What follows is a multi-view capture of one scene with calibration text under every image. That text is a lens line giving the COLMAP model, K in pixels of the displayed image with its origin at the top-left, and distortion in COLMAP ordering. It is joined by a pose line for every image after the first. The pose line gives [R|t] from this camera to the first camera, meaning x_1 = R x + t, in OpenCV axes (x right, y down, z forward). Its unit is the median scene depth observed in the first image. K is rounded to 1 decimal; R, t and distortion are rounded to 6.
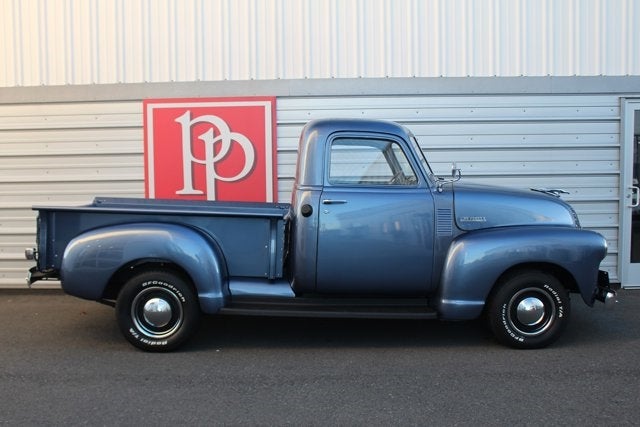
lens RADIAL K [[631.4, 0, 314.6], [0, 631.4, 212.5], [0, 0, 1]] dist [-0.045055, 0.000000]
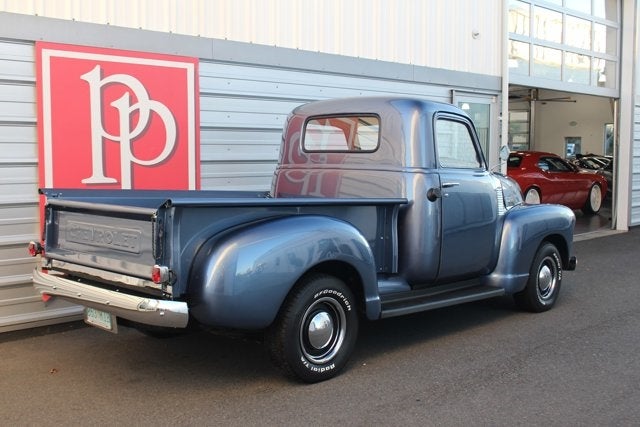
lens RADIAL K [[744.9, 0, 318.5], [0, 744.9, 196.5], [0, 0, 1]] dist [0.014197, 0.000000]
pose [[0.700223, -0.029722, 0.713306, -0.631859], [0.040415, 0.999181, 0.001959, -0.006311], [-0.712780, 0.027457, 0.700850, 0.241407]]
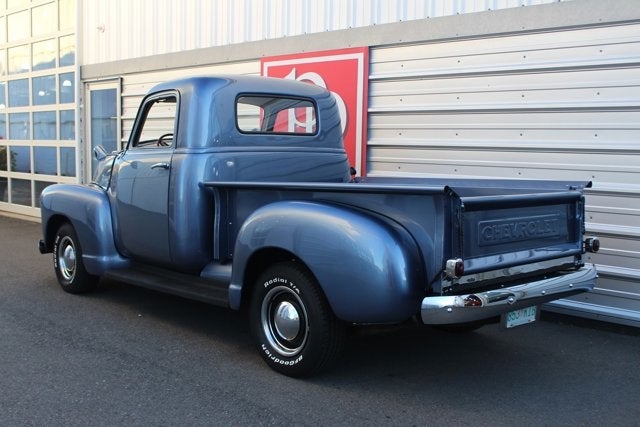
lens RADIAL K [[744.9, 0, 323.2], [0, 744.9, 220.5], [0, 0, 1]] dist [0.014197, 0.000000]
pose [[0.715476, 0.100475, -0.691375, 0.601028], [-0.068311, 0.994924, 0.073897, -0.024573], [0.695290, -0.005643, 0.718707, 0.251922]]
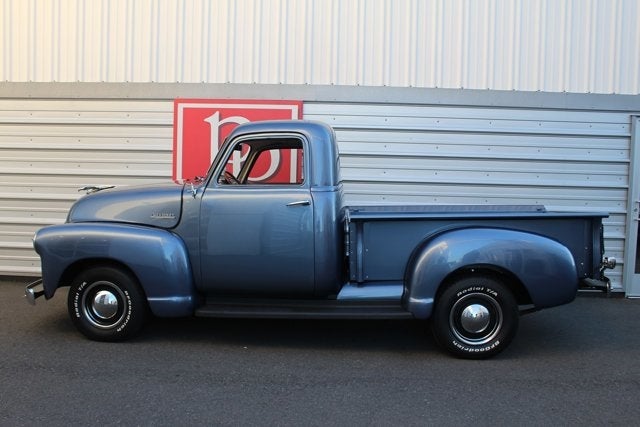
lens RADIAL K [[582.5, 0, 323.3], [0, 582.5, 212.4], [0, 0, 1]] dist [-0.063710, 0.000000]
pose [[0.999267, 0.036968, 0.009896, -0.030713], [-0.036910, 0.999301, -0.005940, 0.003176], [-0.010108, 0.005570, 0.999933, 0.047620]]
